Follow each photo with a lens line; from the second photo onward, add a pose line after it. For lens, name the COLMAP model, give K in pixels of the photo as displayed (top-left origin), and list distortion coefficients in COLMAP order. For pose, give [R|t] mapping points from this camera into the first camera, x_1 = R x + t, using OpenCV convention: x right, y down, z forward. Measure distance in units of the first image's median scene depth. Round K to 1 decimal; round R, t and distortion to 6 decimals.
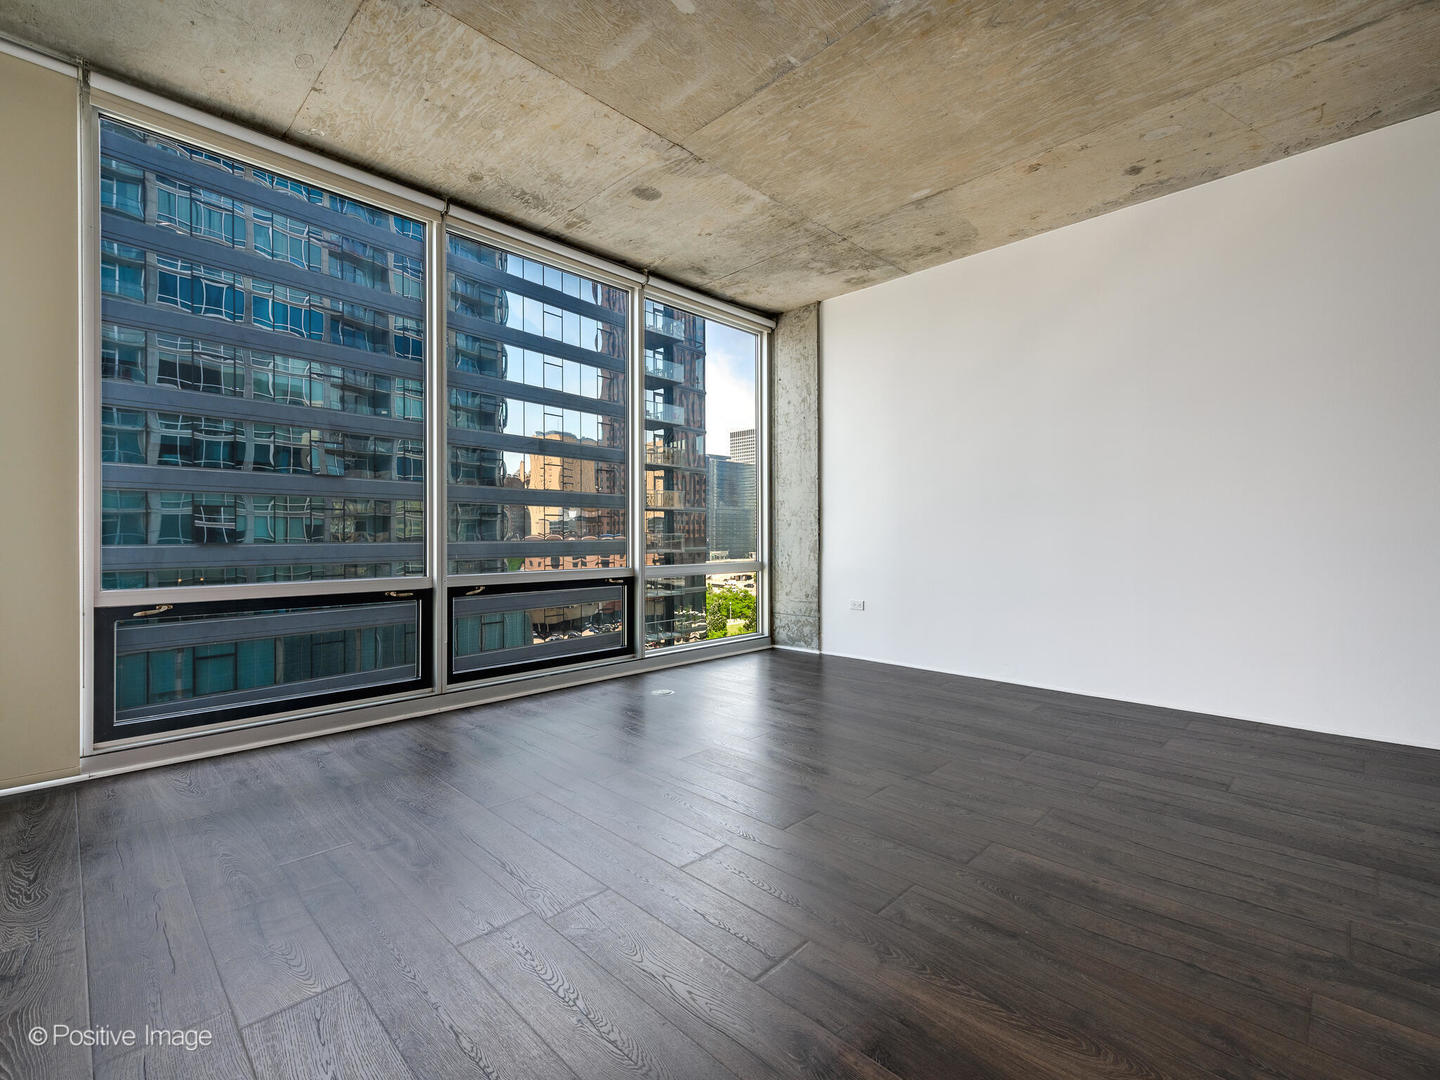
lens RADIAL K [[646.7, 0, 702.6], [0, 646.7, 538.0], [0, 0, 1]] dist [0.014106, -0.000507]
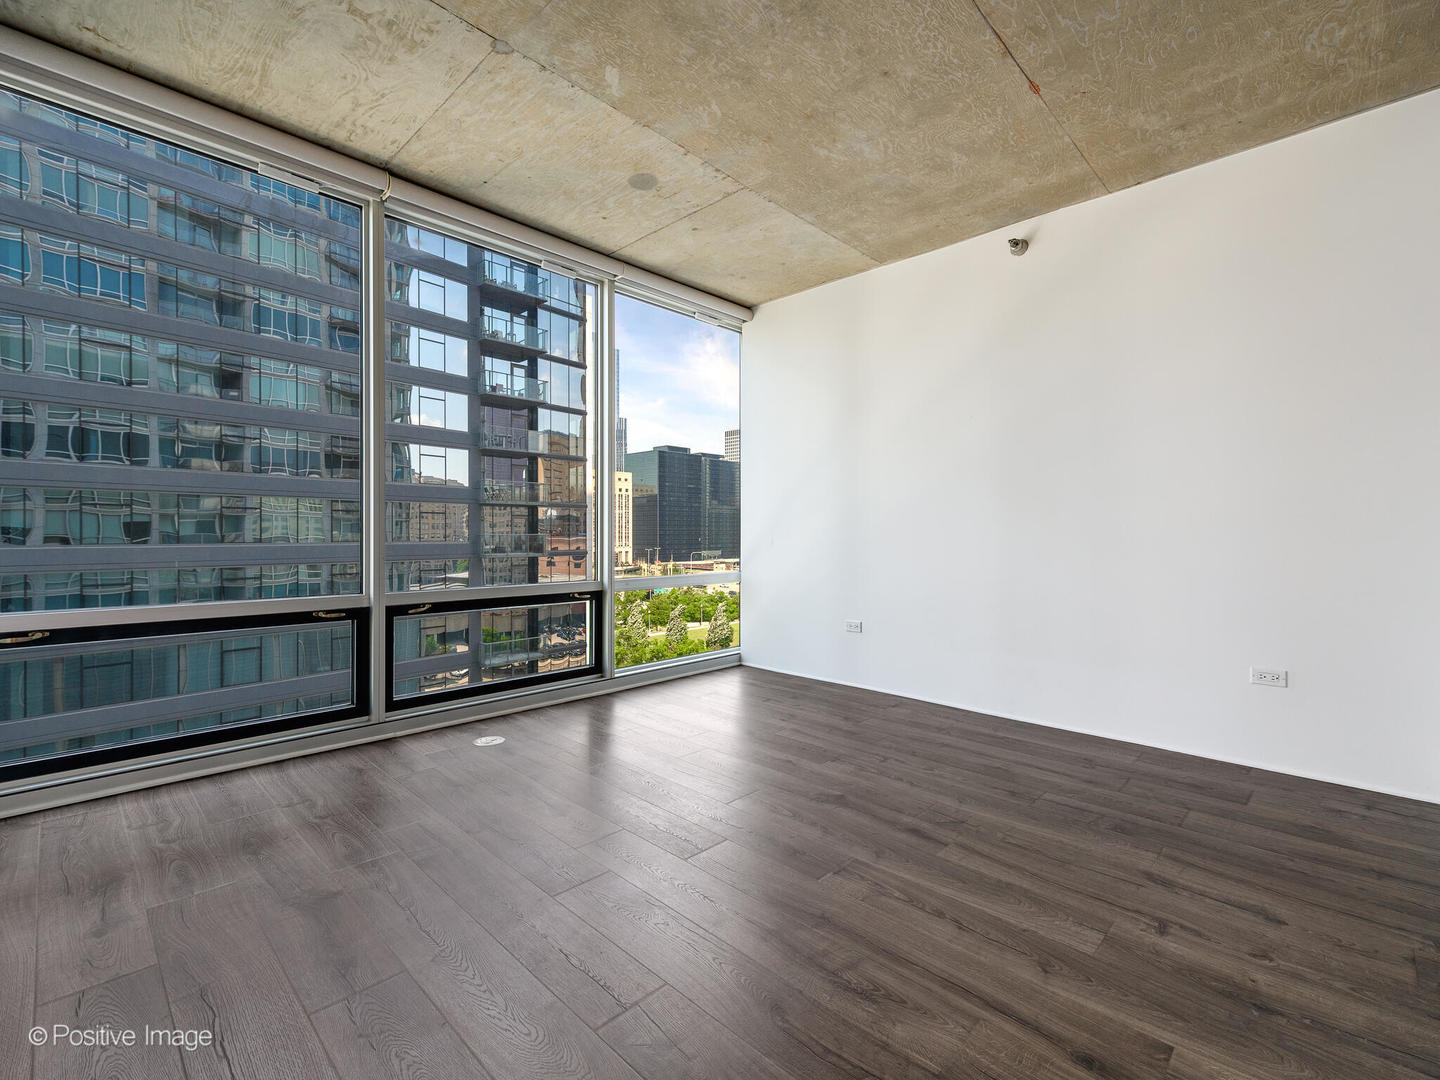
lens RADIAL K [[606.3, 0, 717.6], [0, 606.3, 534.3], [0, 0, 1]] dist [0.000320, 0.000039]
pose [[0.999660, 0.001068, -0.026041, 0.148104], [-0.001178, 0.999990, -0.004226, -0.002152], [0.026036, 0.004256, 0.999652, 0.164351]]
